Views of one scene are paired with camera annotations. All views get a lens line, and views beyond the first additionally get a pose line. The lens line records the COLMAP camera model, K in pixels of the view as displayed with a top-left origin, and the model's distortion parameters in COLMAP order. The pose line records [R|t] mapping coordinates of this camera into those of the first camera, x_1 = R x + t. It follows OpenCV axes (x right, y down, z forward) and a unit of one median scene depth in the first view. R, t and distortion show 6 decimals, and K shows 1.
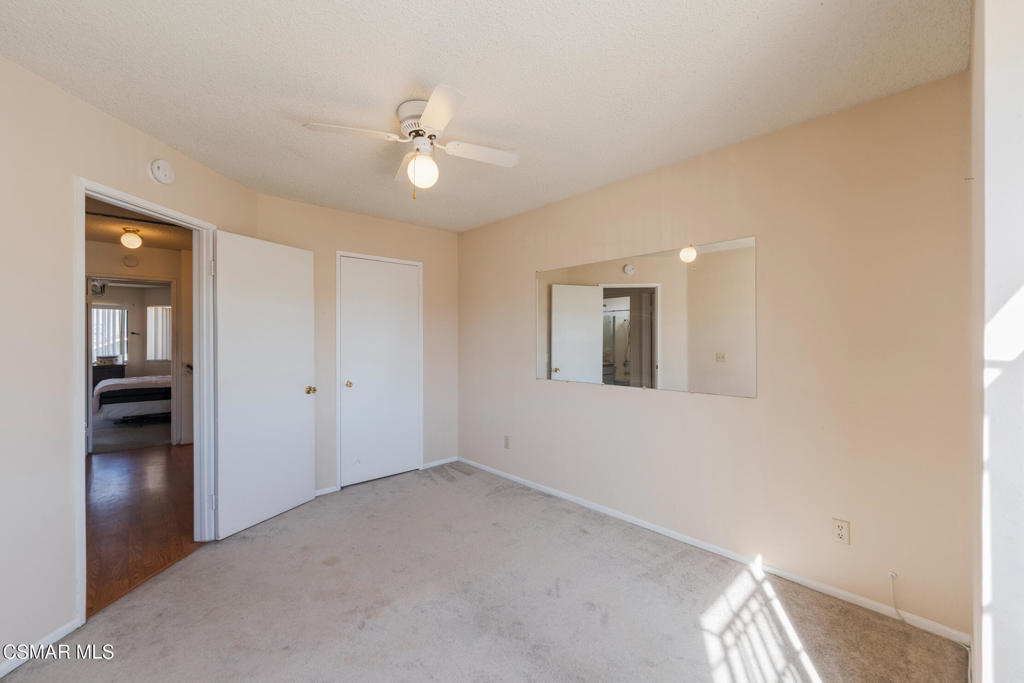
lens RADIAL K [[417.1, 0, 511.0], [0, 417.1, 341.5], [0, 0, 1]] dist [-0.004018, 0.000371]
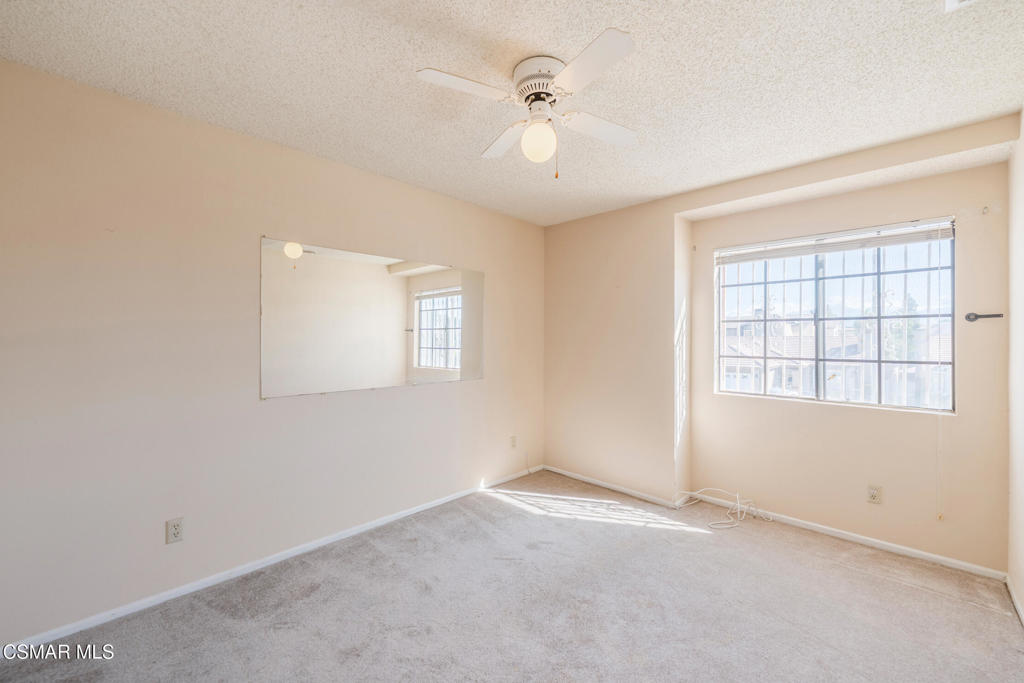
lens RADIAL K [[417.1, 0, 509.2], [0, 417.1, 340.8], [0, 0, 1]] dist [-0.004018, 0.000371]
pose [[-0.067083, -0.001453, 0.997746, -1.056850], [-0.000602, 0.999999, 0.001416, -0.010655], [-0.997747, -0.000505, -0.067083, 1.107505]]
